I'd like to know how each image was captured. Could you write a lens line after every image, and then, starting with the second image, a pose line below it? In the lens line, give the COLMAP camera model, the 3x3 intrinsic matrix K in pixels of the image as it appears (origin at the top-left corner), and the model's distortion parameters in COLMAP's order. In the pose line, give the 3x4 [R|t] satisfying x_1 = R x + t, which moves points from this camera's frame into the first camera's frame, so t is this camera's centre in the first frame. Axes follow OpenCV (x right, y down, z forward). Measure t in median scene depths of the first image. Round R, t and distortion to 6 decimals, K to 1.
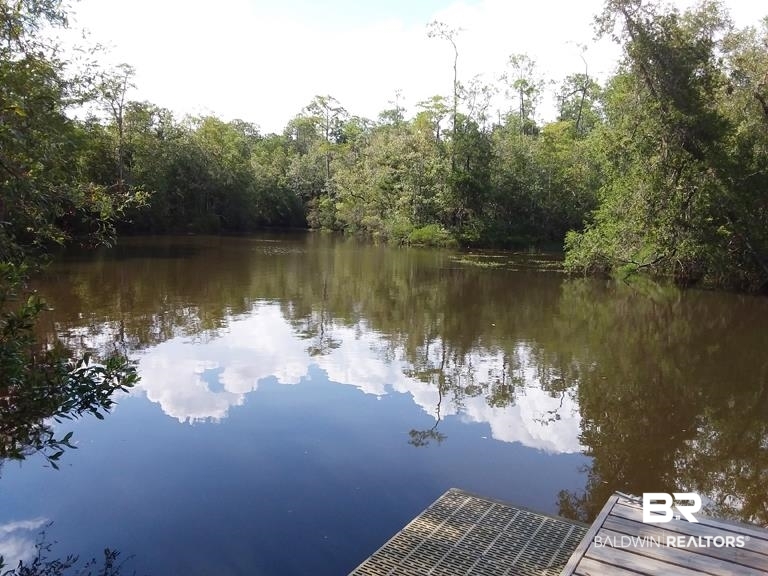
lens RADIAL K [[612.5, 0, 384.0], [0, 612.5, 288.0], [0, 0, 1]] dist [0.001050, -0.002205]
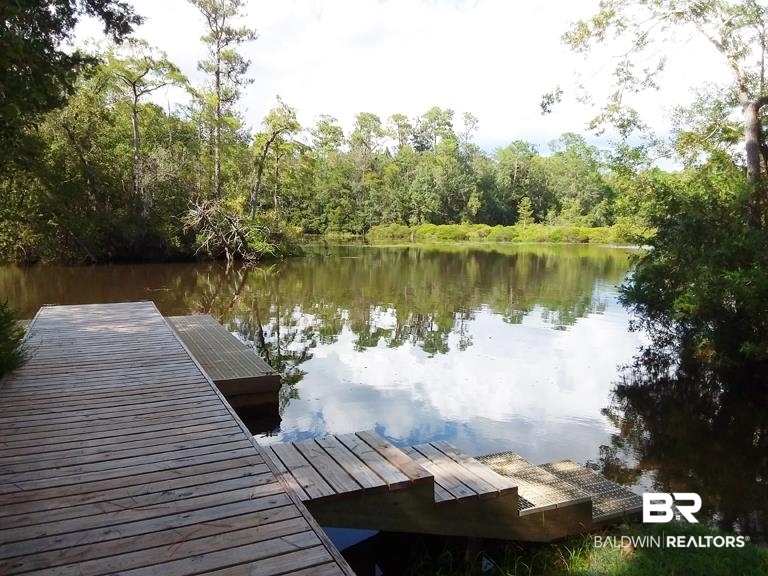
lens RADIAL K [[612.5, 0, 384.0], [0, 612.5, 288.0], [0, 0, 1]] dist [0.001050, -0.002205]
pose [[0.538662, -0.116999, 0.834359, -0.097967], [0.101157, 0.992128, 0.073816, 0.011640], [-0.836427, 0.044640, 0.546257, -0.172877]]
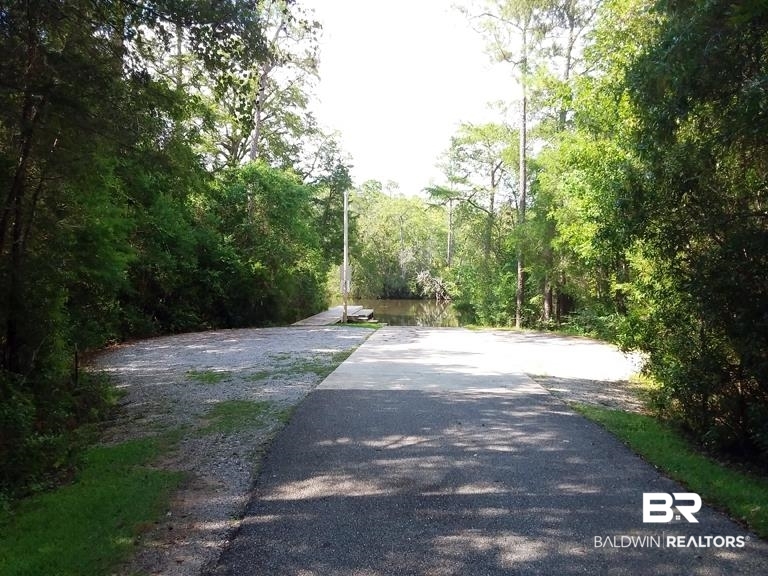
lens RADIAL K [[612.5, 0, 384.0], [0, 612.5, 288.0], [0, 0, 1]] dist [0.001050, -0.002205]
pose [[0.556913, -0.102132, 0.824267, -0.976003], [0.063853, 0.994739, 0.080113, -0.152510], [-0.828113, 0.008016, 0.560504, -0.394345]]
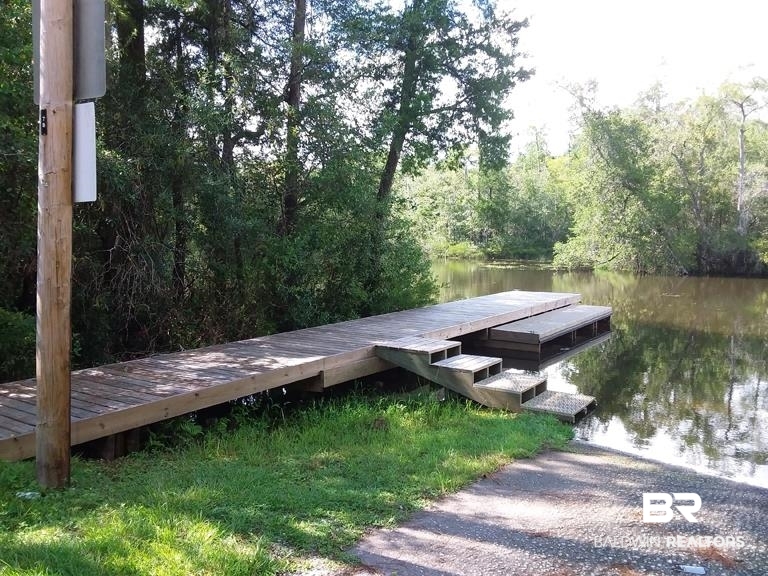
lens RADIAL K [[612.5, 0, 384.0], [0, 612.5, 288.0], [0, 0, 1]] dist [0.001050, -0.002205]
pose [[0.998547, -0.029479, -0.045120, -0.036145], [0.027960, 0.999033, -0.033937, 0.033819], [0.046077, 0.032626, 0.998405, -0.304608]]
